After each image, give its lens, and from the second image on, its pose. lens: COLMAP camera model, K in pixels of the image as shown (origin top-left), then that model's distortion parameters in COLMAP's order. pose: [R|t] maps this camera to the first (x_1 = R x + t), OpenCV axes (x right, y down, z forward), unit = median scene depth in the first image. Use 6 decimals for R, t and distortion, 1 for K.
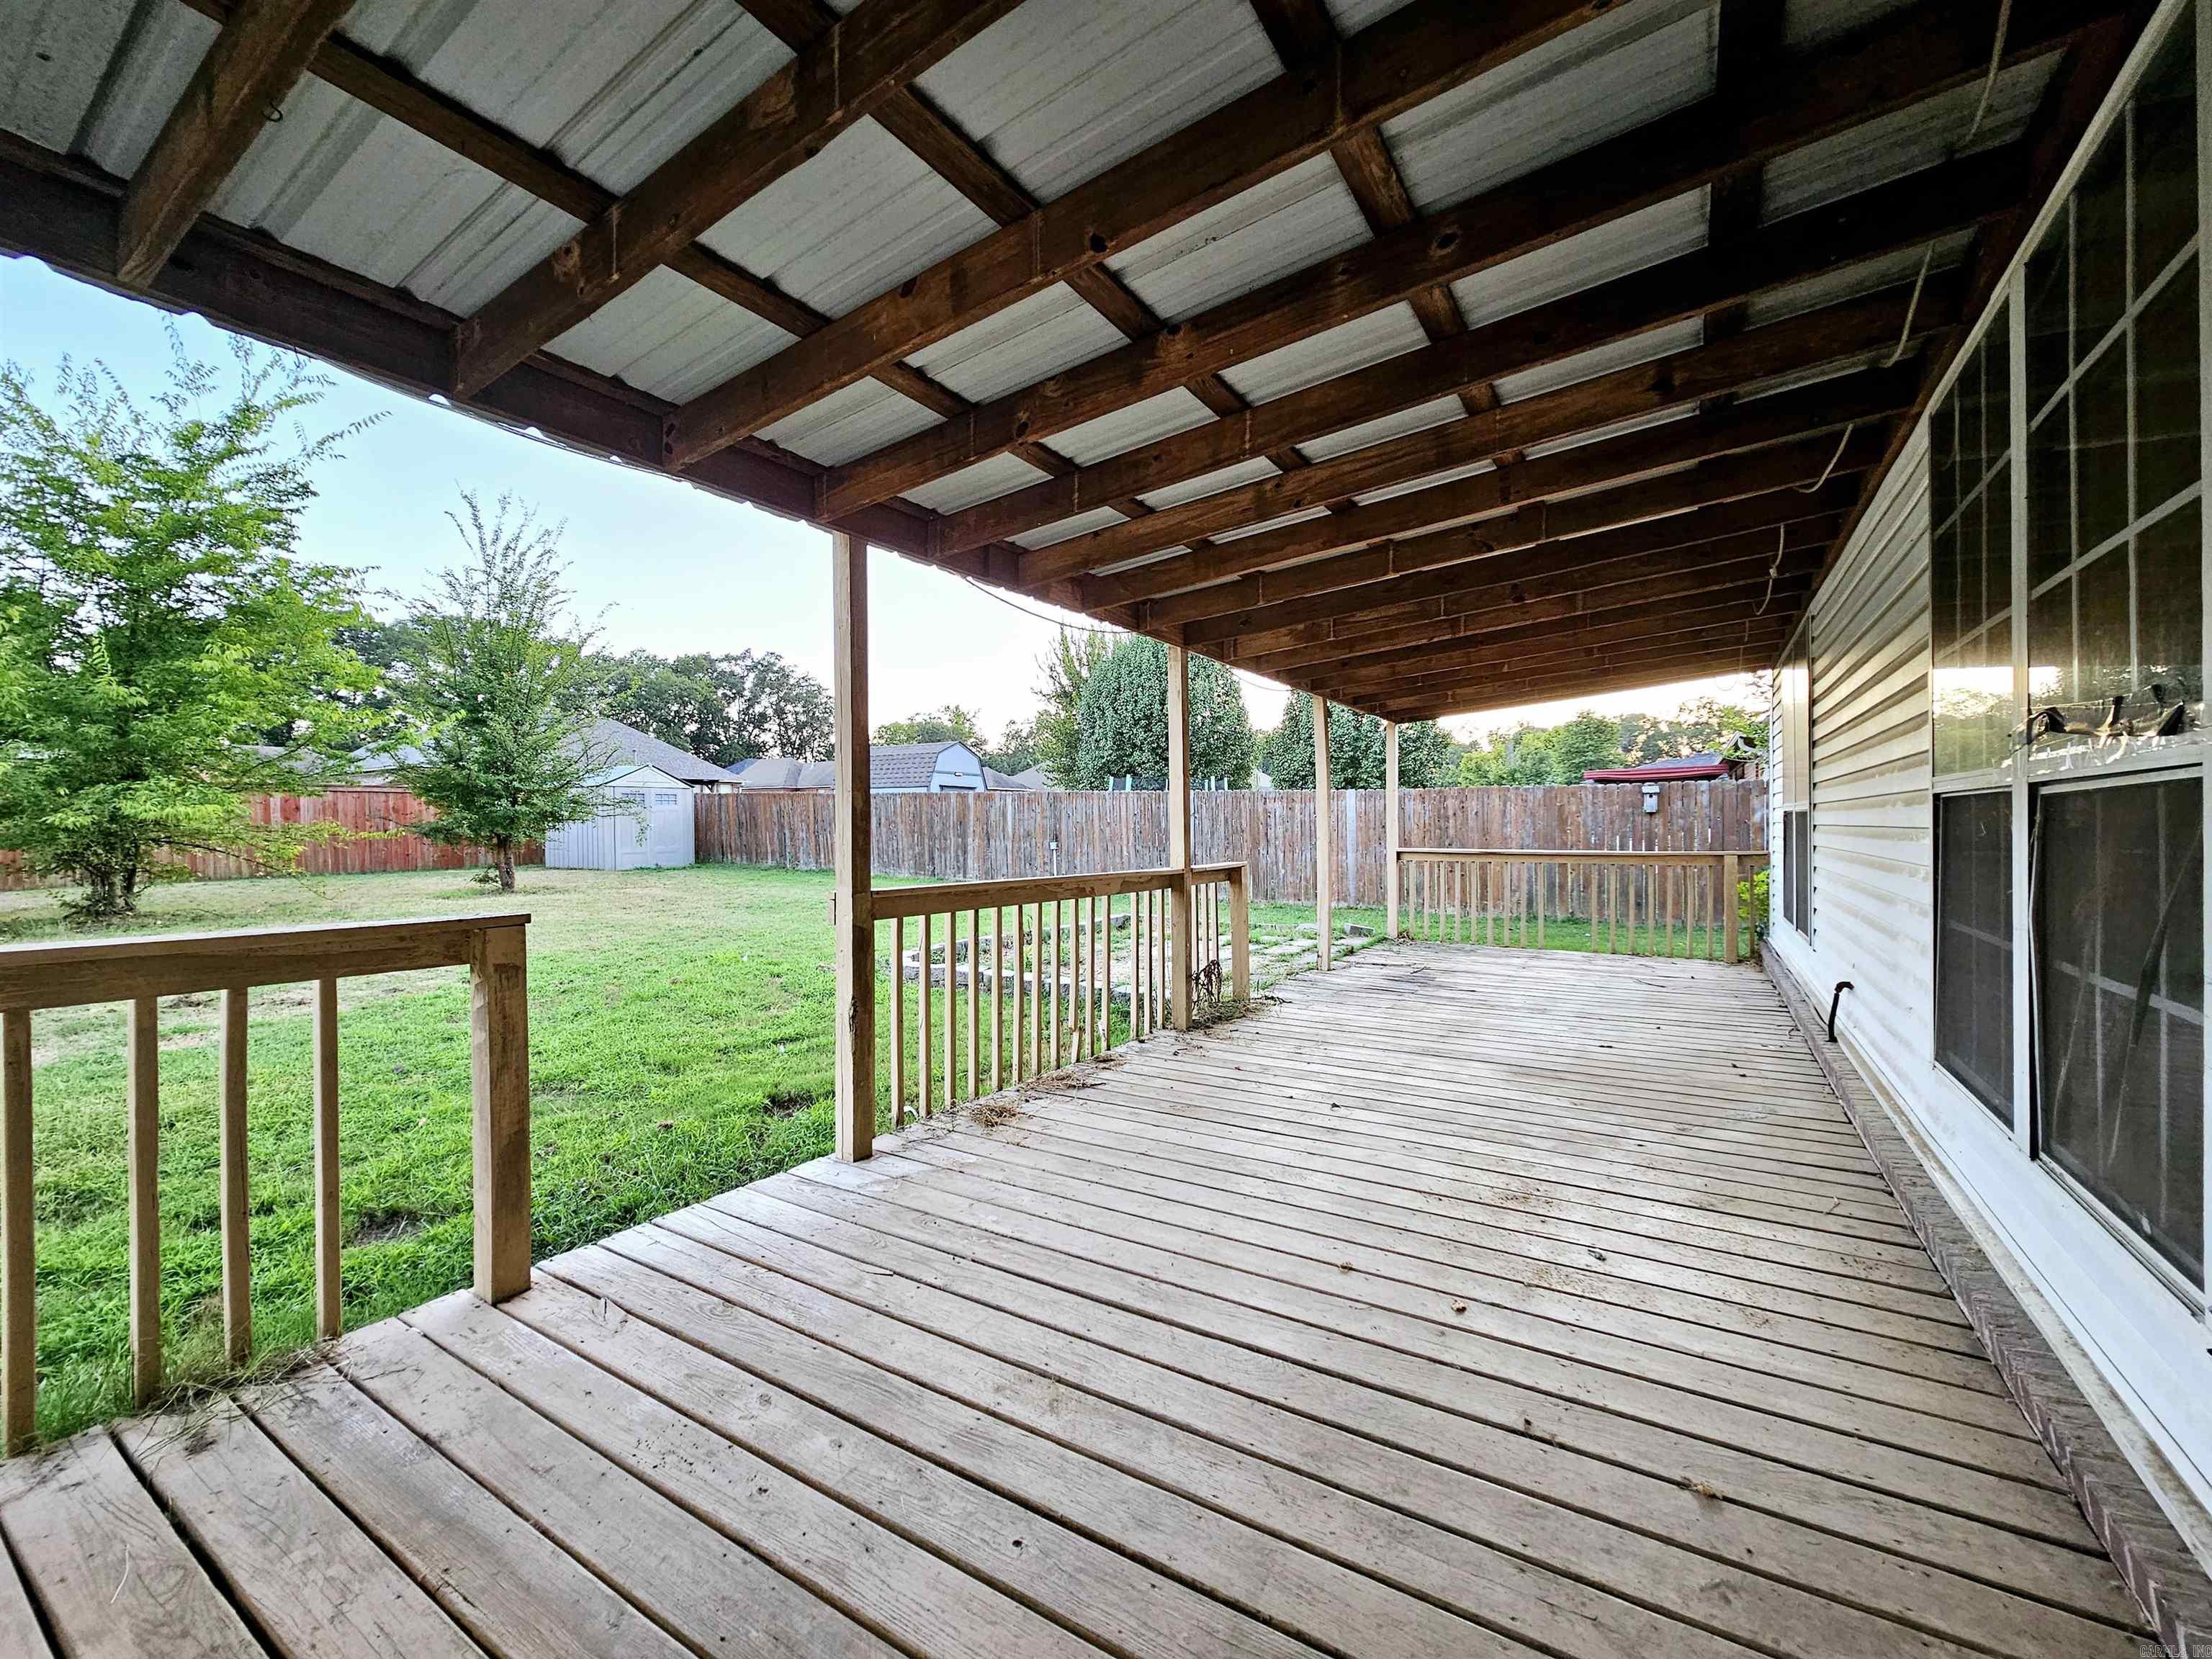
lens RADIAL K [[907.7, 0, 1115.7], [0, 907.7, 832.9], [0, 0, 1]] dist [-0.002310, 0.000844]
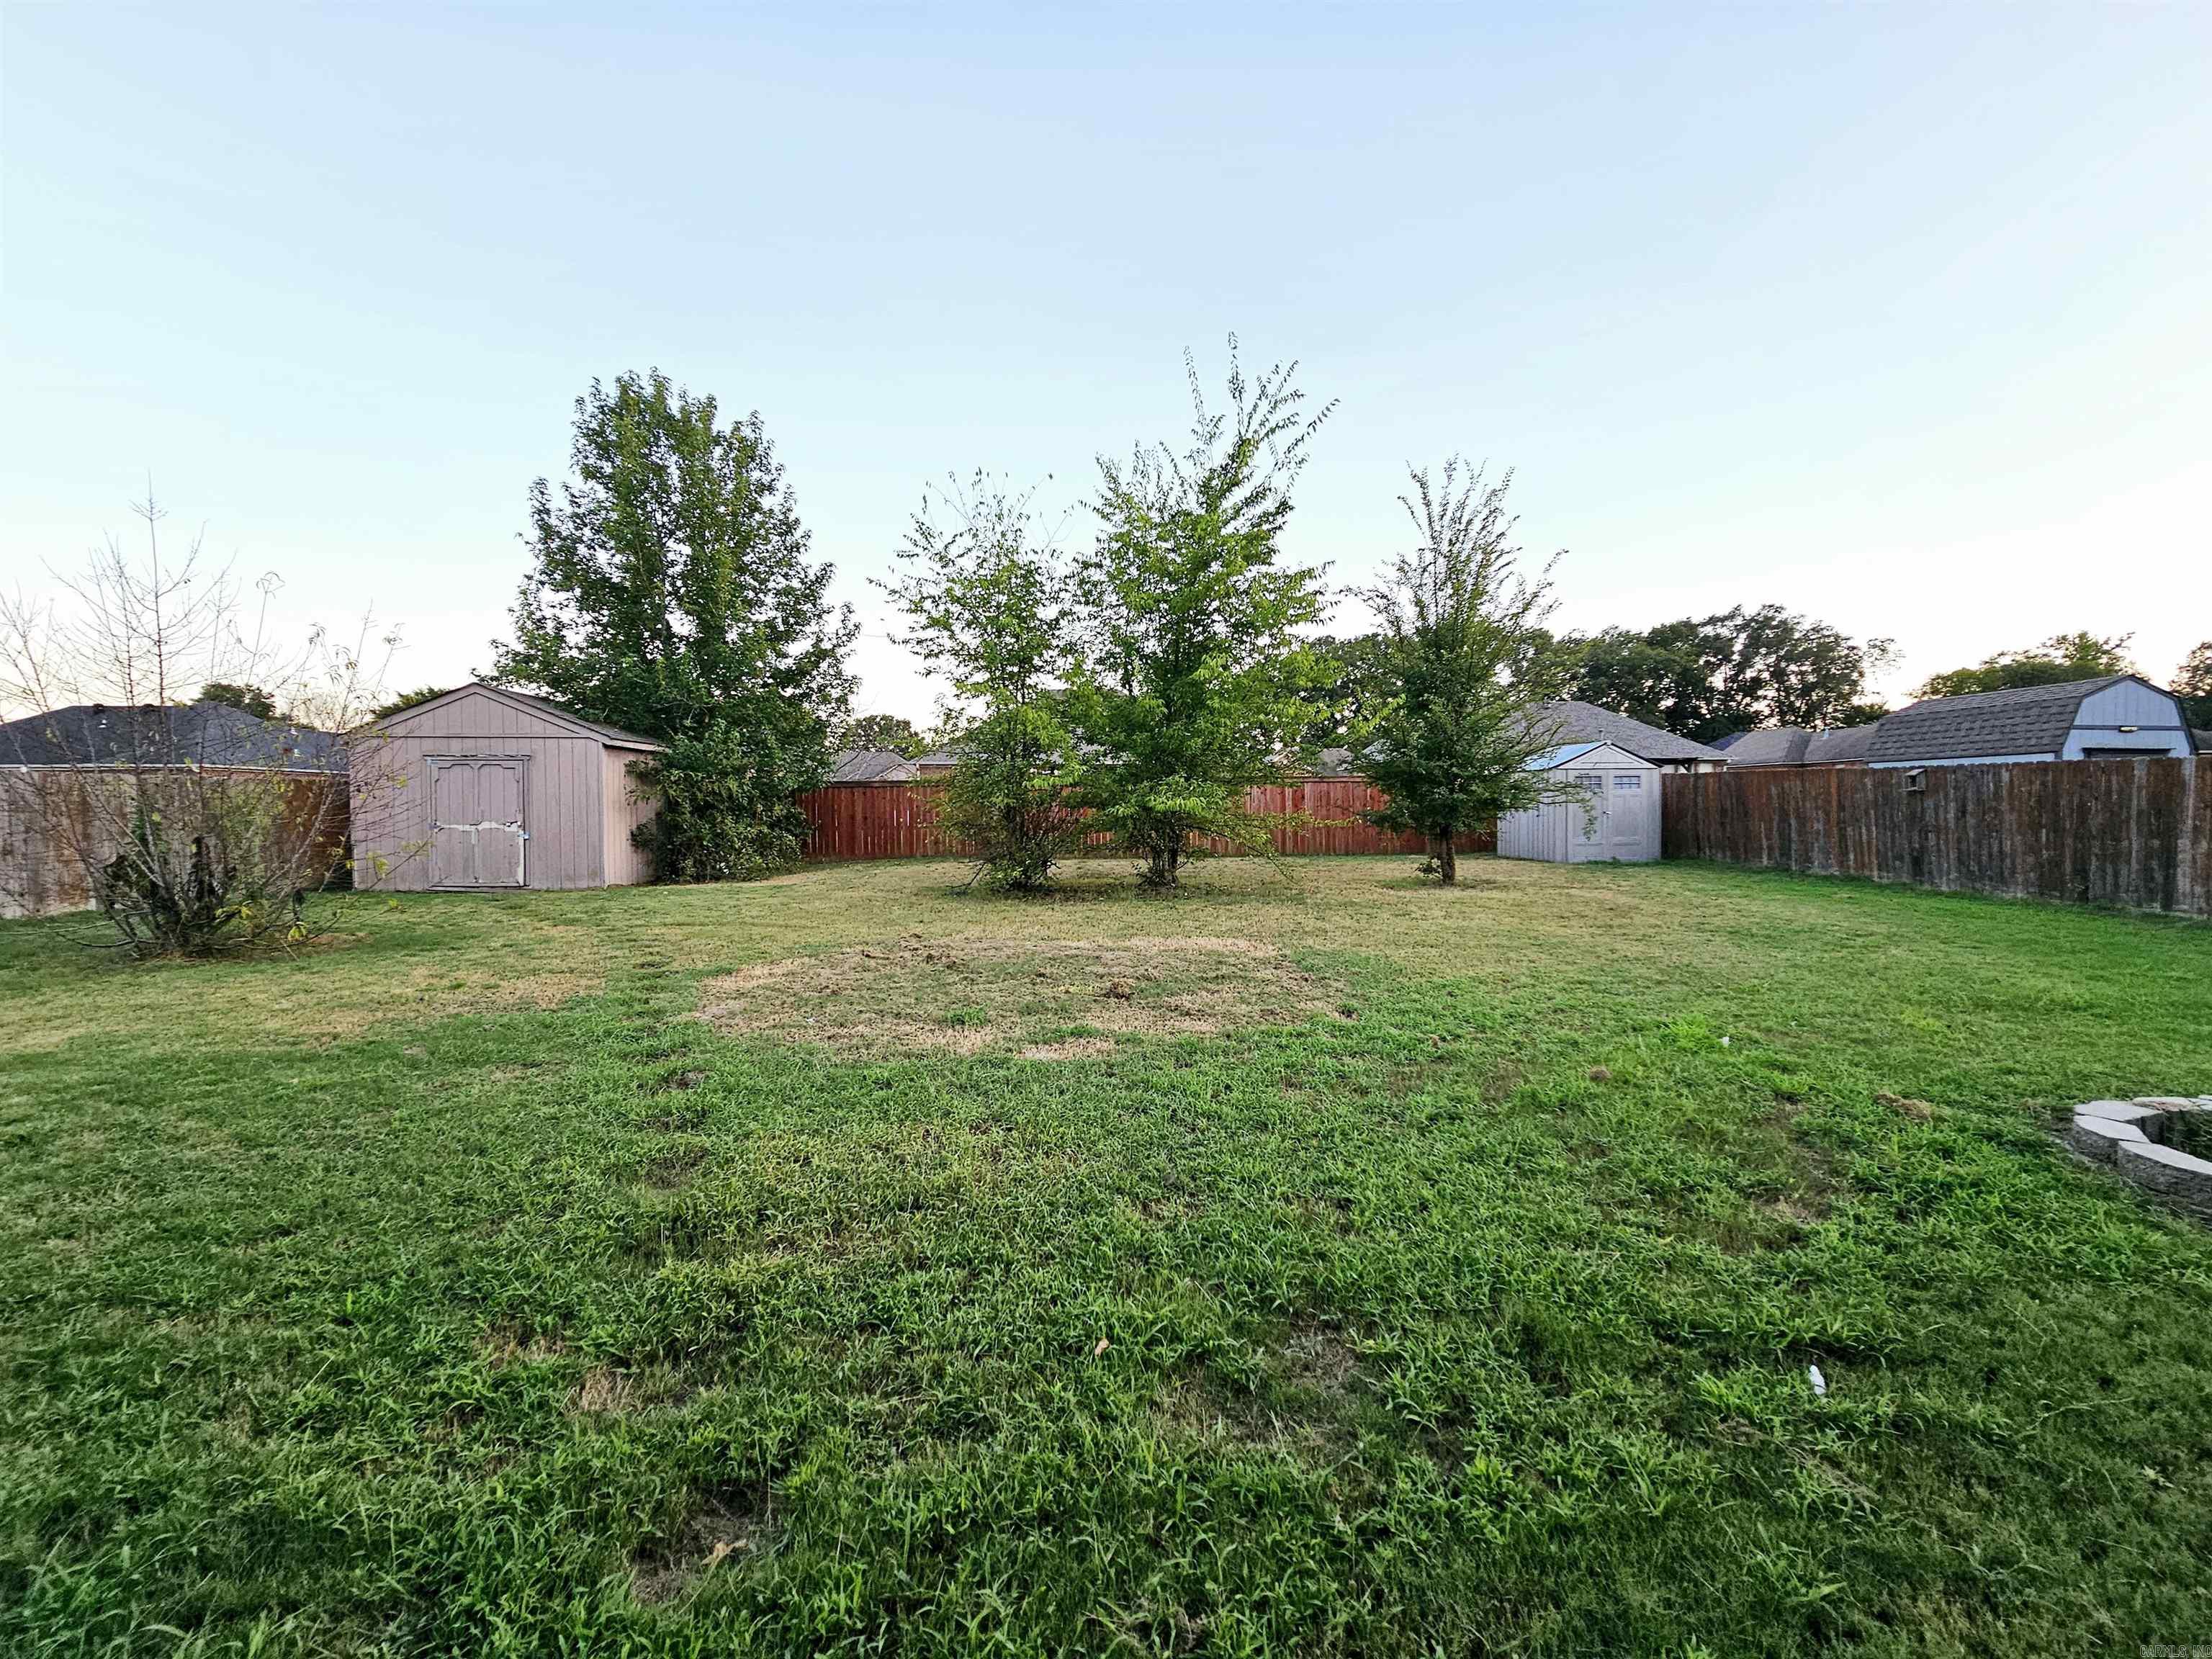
lens RADIAL K [[907.7, 0, 1111.2], [0, 907.7, 831.0], [0, 0, 1]] dist [-0.002310, 0.000844]
pose [[0.551517, 0.021545, -0.833885, -0.048550], [-0.007380, 0.999753, 0.020949, -0.004843], [0.834131, -0.005400, 0.551540, 0.118842]]
